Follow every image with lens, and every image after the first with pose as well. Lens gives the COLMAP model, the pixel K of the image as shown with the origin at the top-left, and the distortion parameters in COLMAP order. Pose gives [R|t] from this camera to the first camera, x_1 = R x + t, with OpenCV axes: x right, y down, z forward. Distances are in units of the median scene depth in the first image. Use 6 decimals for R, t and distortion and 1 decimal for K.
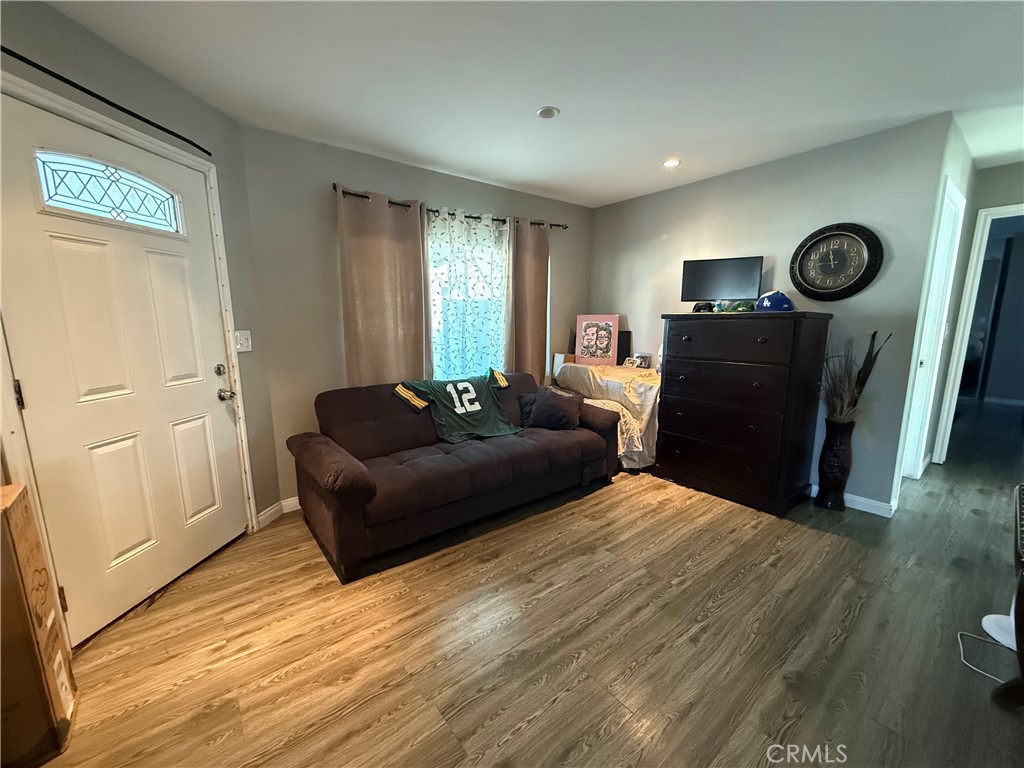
lens RADIAL K [[406.7, 0, 508.4], [0, 406.7, 385.1], [0, 0, 1]] dist [0.000596, 0.000185]
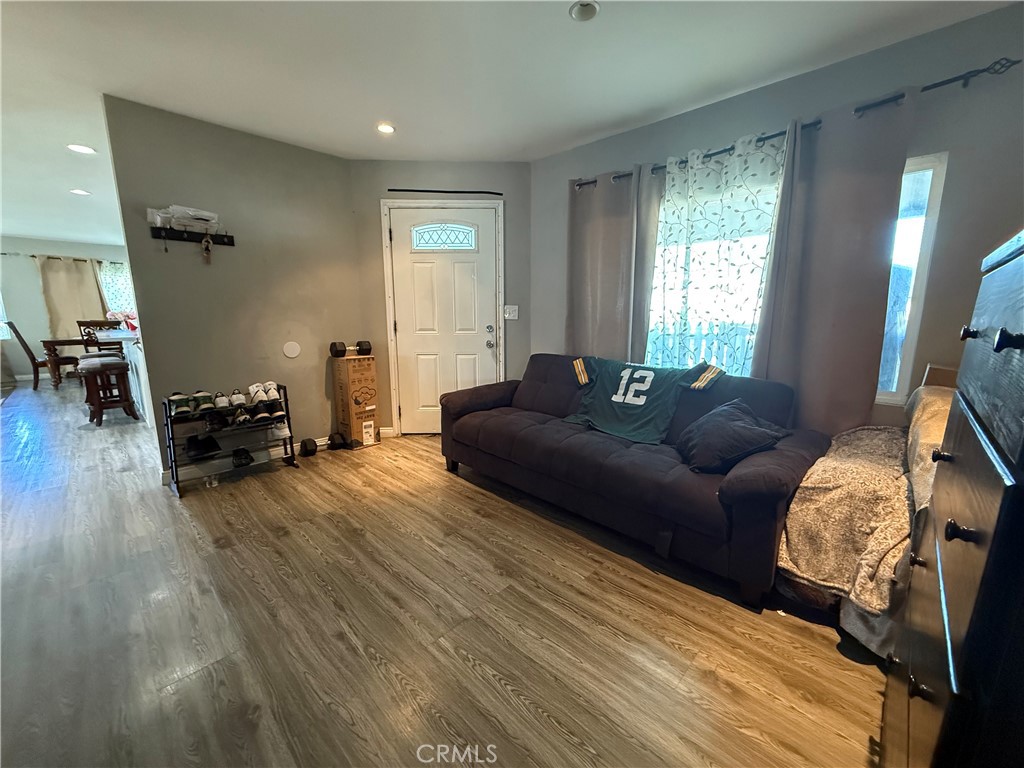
lens RADIAL K [[406.7, 0, 508.4], [0, 406.7, 385.1], [0, 0, 1]] dist [0.000596, 0.000185]
pose [[0.138489, 0.183750, -0.973168, 1.007494], [-0.163033, 0.973461, 0.160605, -0.098622], [0.976853, 0.136417, 0.164771, 0.890529]]
